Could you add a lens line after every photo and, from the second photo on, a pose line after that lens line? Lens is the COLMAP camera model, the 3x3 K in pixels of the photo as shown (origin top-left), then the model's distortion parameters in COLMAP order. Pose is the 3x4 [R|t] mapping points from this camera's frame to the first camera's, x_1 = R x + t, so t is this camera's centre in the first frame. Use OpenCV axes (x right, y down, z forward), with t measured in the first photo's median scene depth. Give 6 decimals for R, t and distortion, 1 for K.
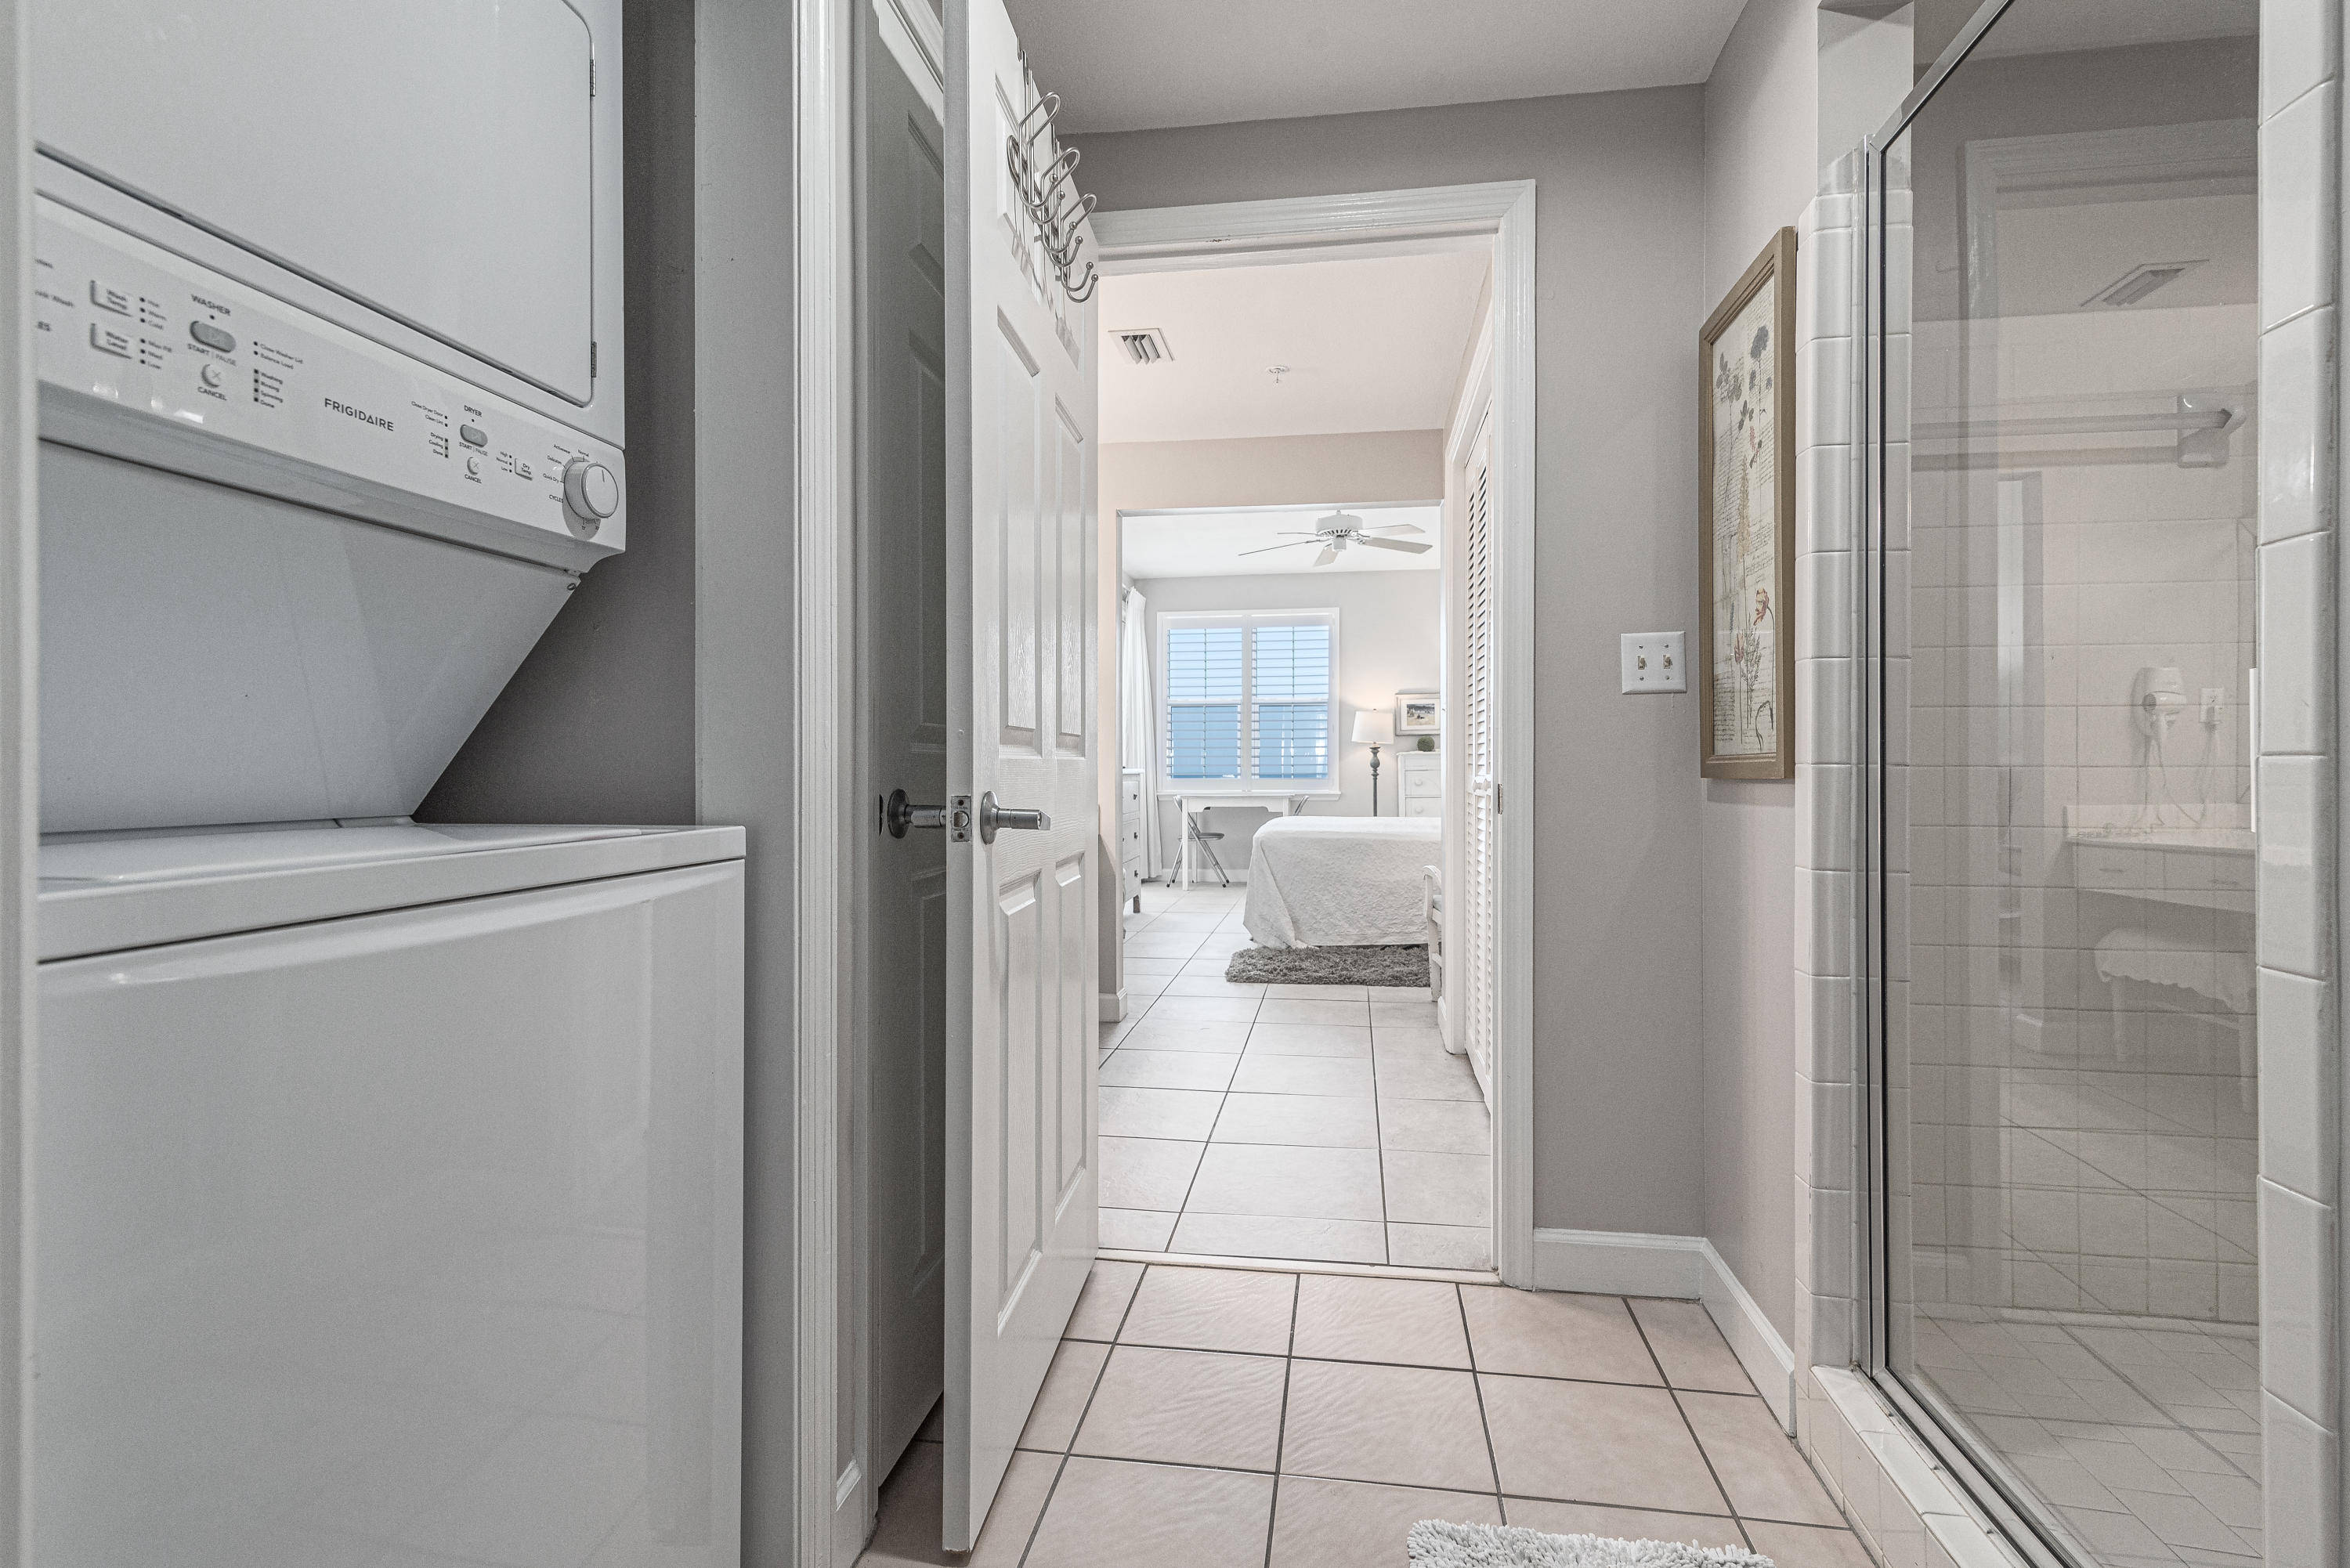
lens RADIAL K [[1073.1, 0, 1192.5], [0, 1073.1, 781.2], [0, 0, 1]] dist [0.011175, -0.000015]
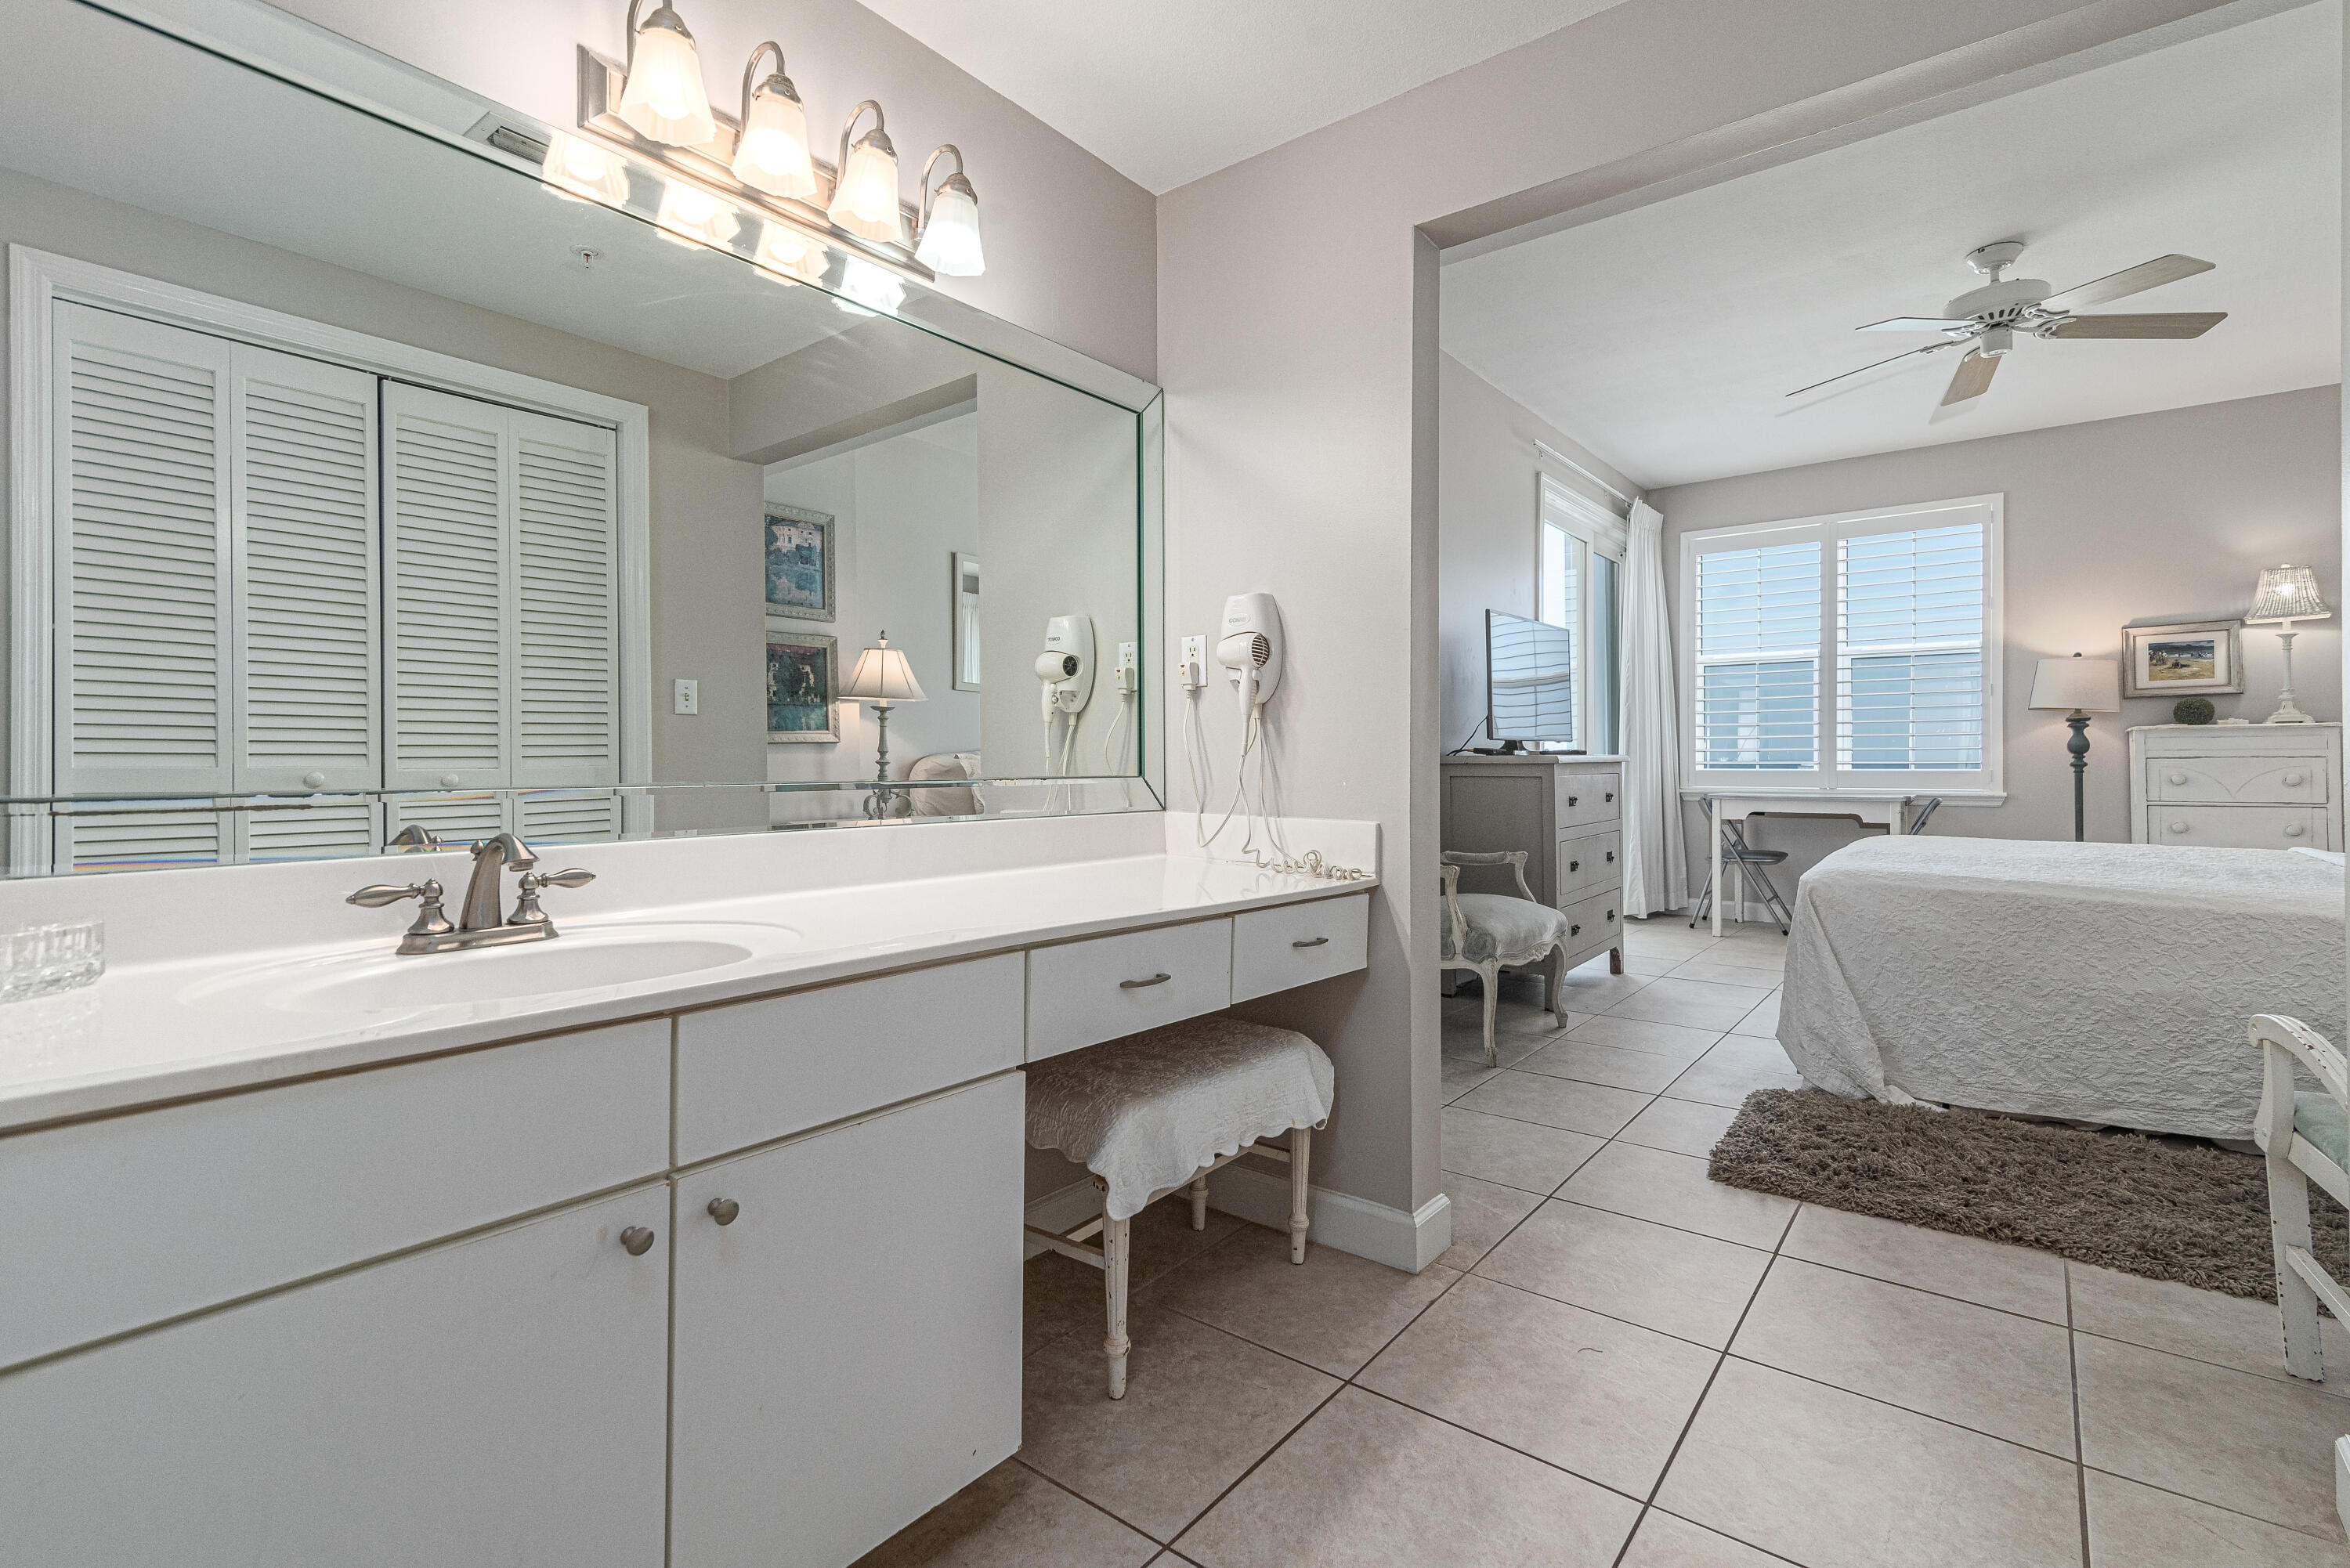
lens RADIAL K [[1038.4, 0, 1234.0], [0, 1038.4, 757.1], [0, 0, 1]] dist [0.013672, 0.000412]
pose [[0.874416, 0.000649, -0.485176, 0.046020], [-0.005985, 0.999937, -0.009450, -0.002358], [0.485140, 0.011167, 0.874365, 0.284545]]
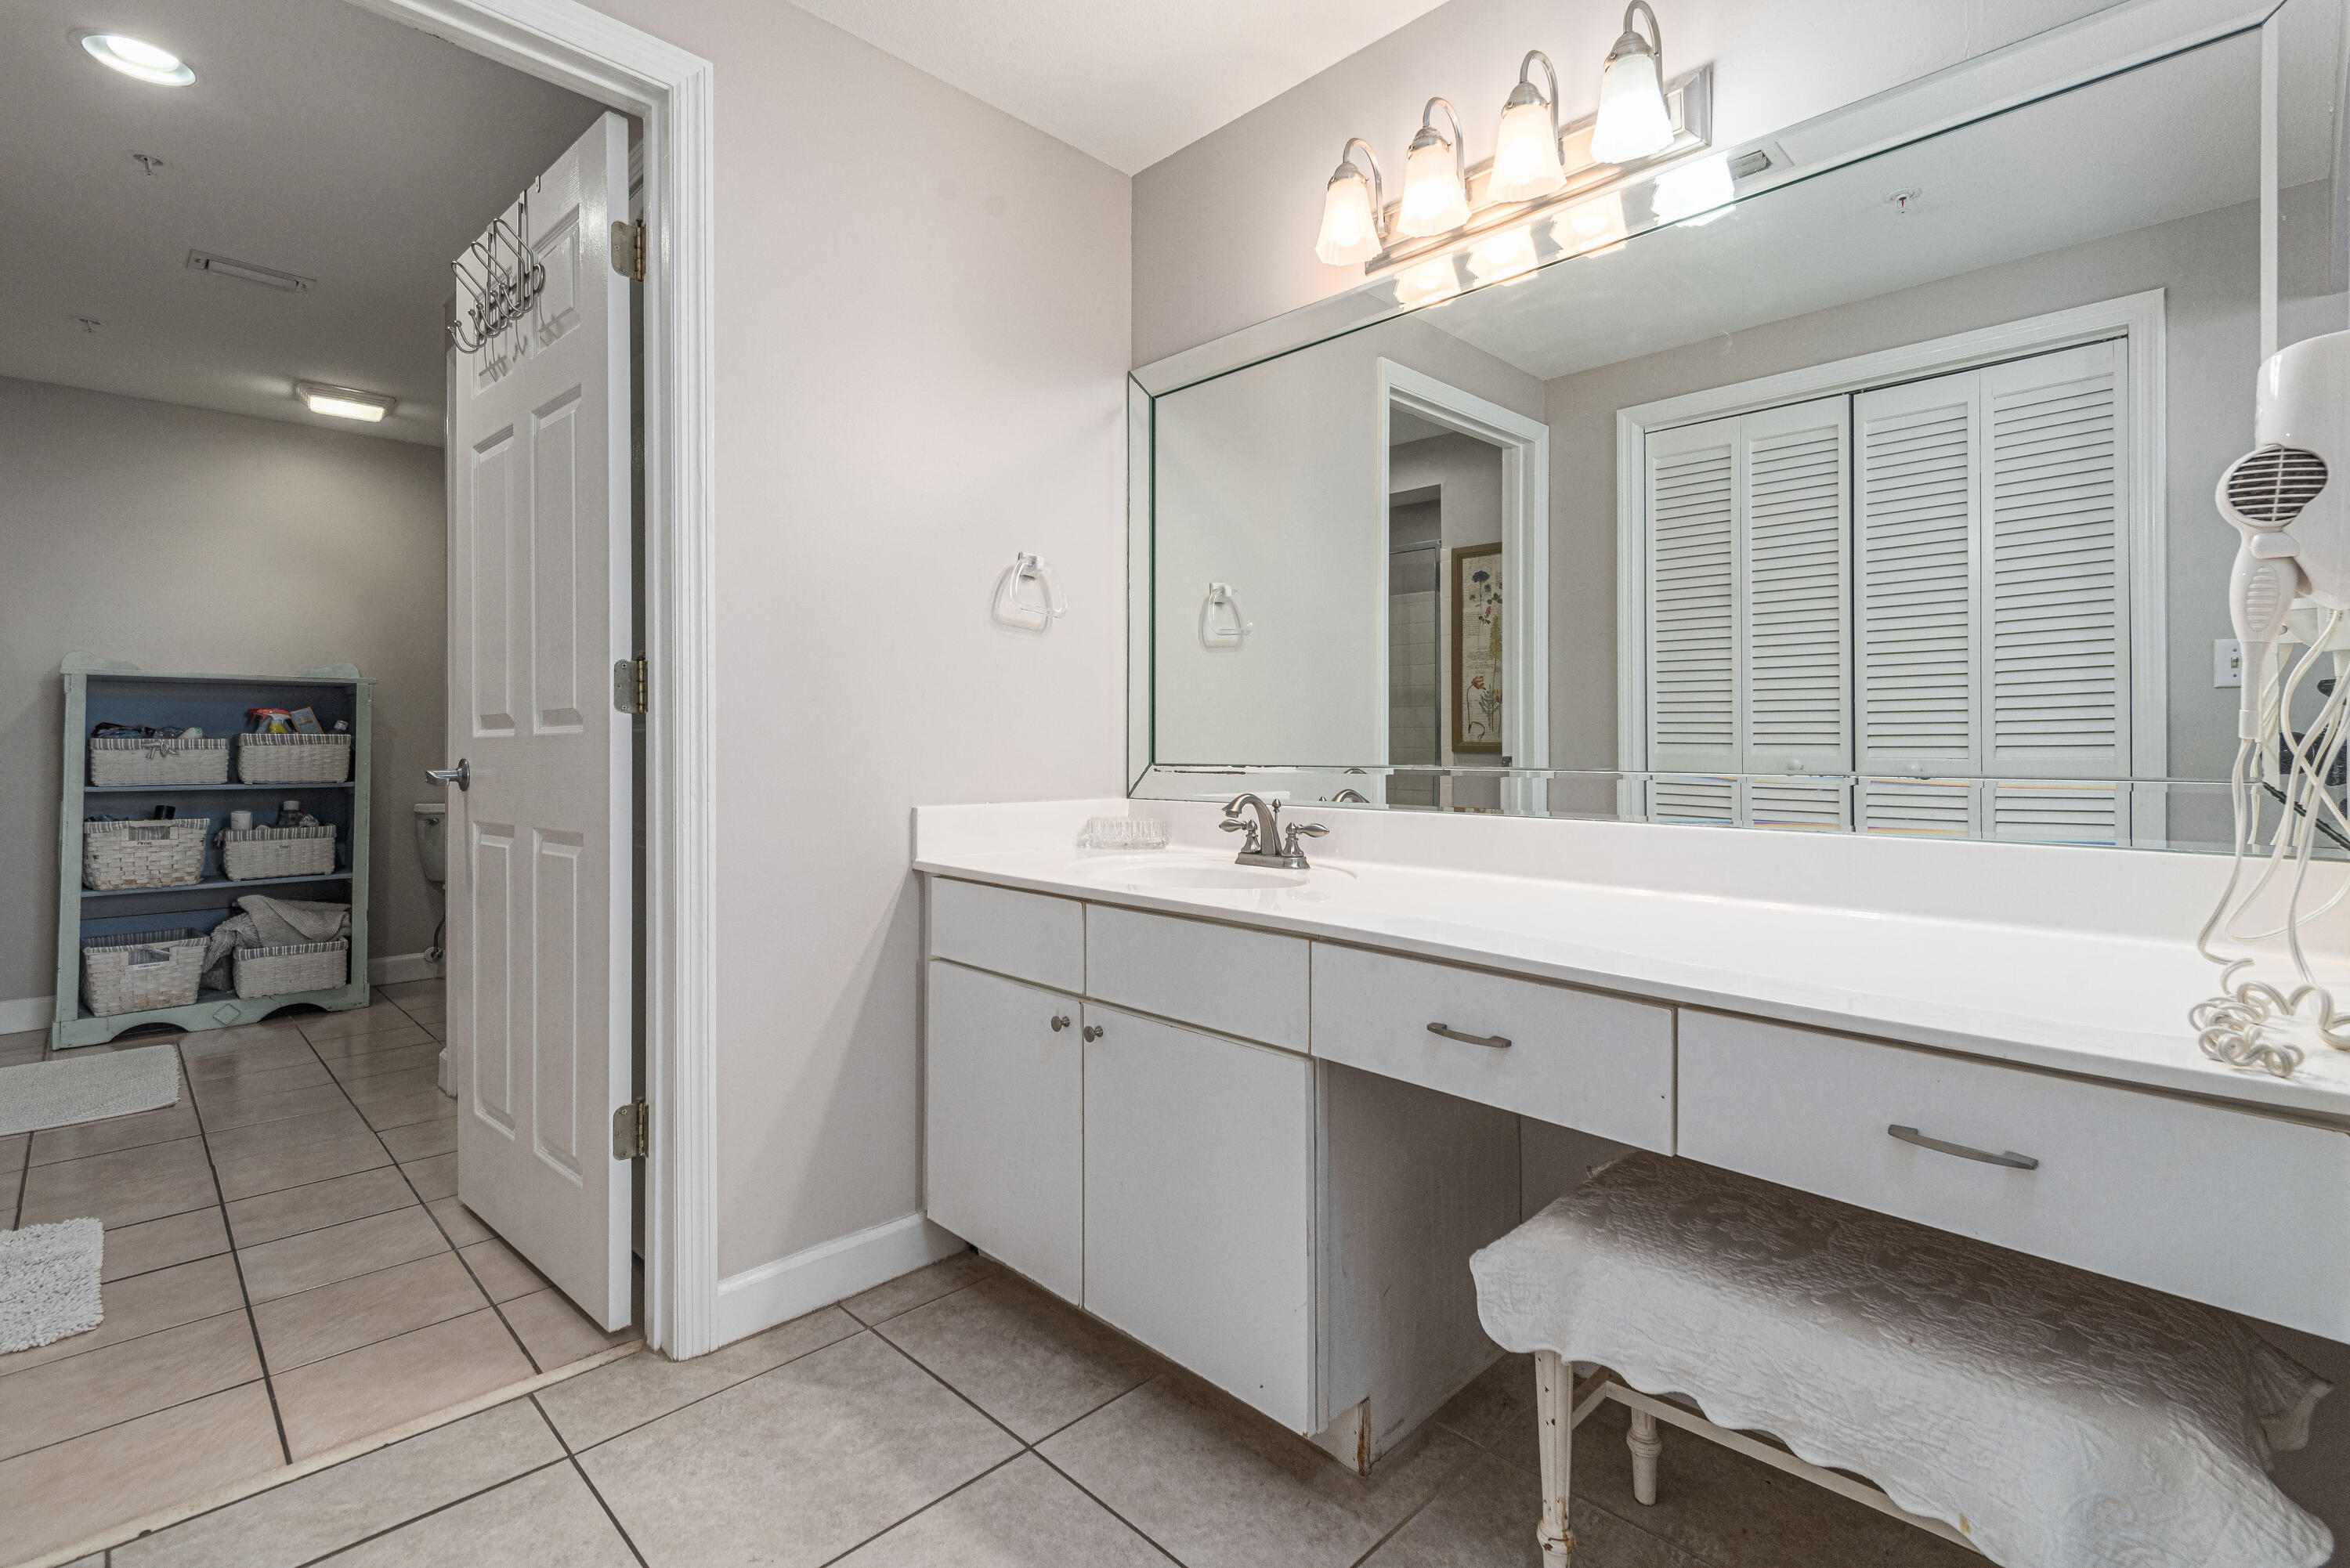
lens RADIAL K [[1074.9, 0, 1191.3], [0, 1074.9, 737.7], [0, 0, 1]] dist [0.008915, -0.000463]
pose [[-0.596159, -0.010268, -0.802801, 0.094793], [-0.007020, 0.999947, -0.007577, -0.002855], [0.802836, 0.001118, -0.596199, 0.570587]]
